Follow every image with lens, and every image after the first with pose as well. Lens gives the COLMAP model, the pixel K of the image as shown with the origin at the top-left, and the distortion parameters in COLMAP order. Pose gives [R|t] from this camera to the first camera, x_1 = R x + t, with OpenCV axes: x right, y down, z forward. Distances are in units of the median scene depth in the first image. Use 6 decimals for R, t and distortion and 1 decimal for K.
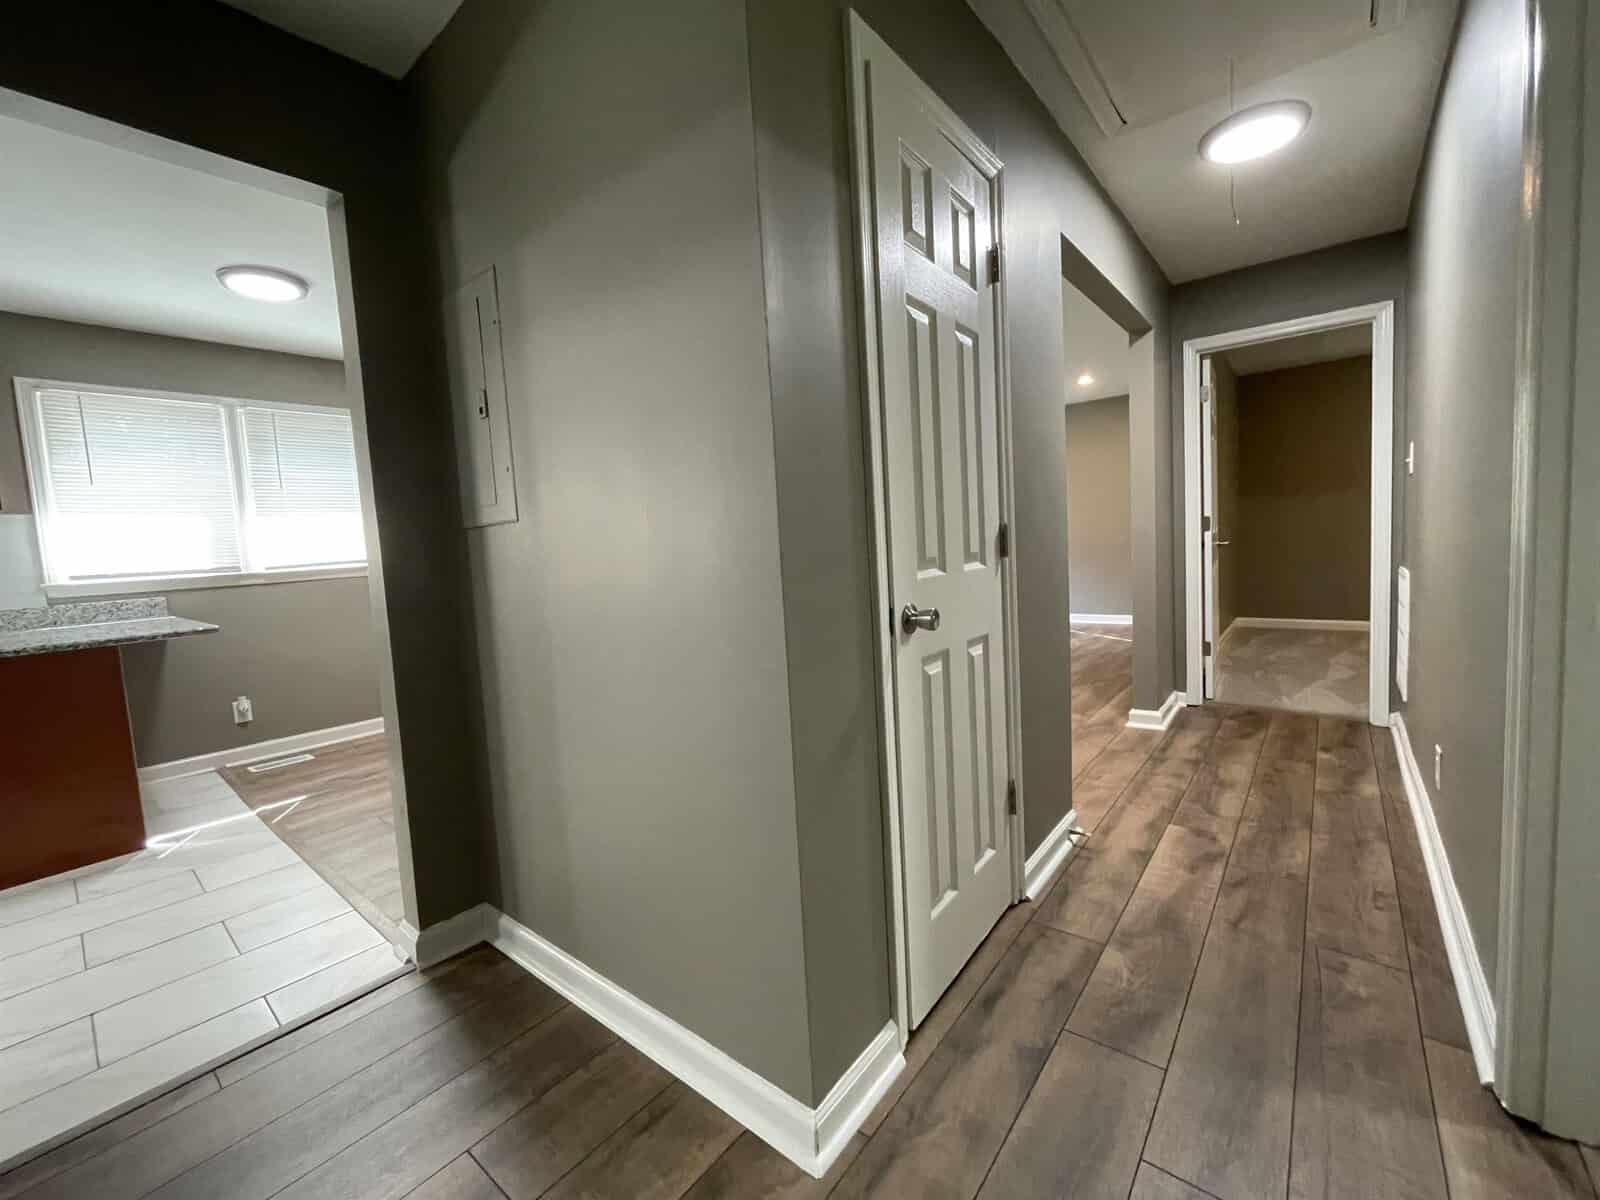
lens RADIAL K [[655.4, 0, 802.8], [0, 655.4, 592.8], [0, 0, 1]] dist [-0.002392, 0.000061]
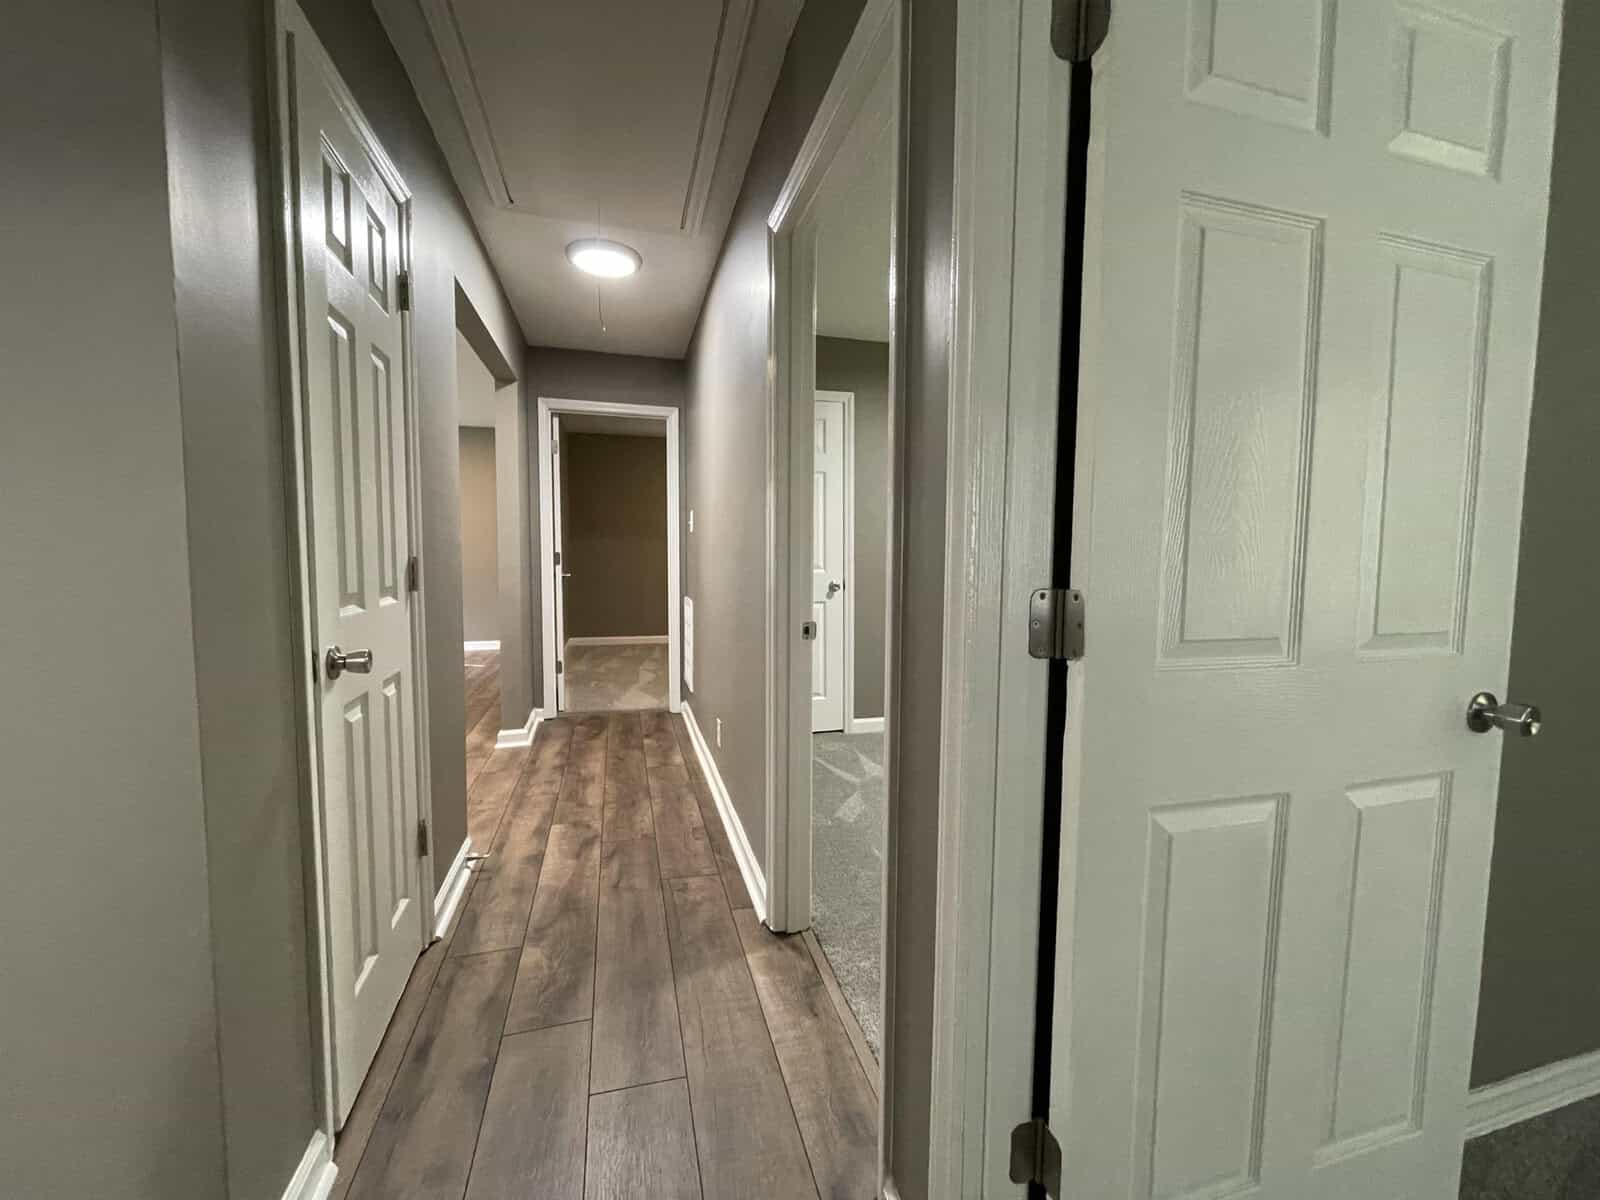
lens RADIAL K [[655.4, 0, 802.8], [0, 655.4, 592.8], [0, 0, 1]] dist [-0.002392, 0.000061]
pose [[0.576781, 0.005033, 0.816883, -0.129249], [0.025314, 0.999391, -0.024031, -0.011544], [-0.816506, 0.034540, 0.576302, -0.025844]]
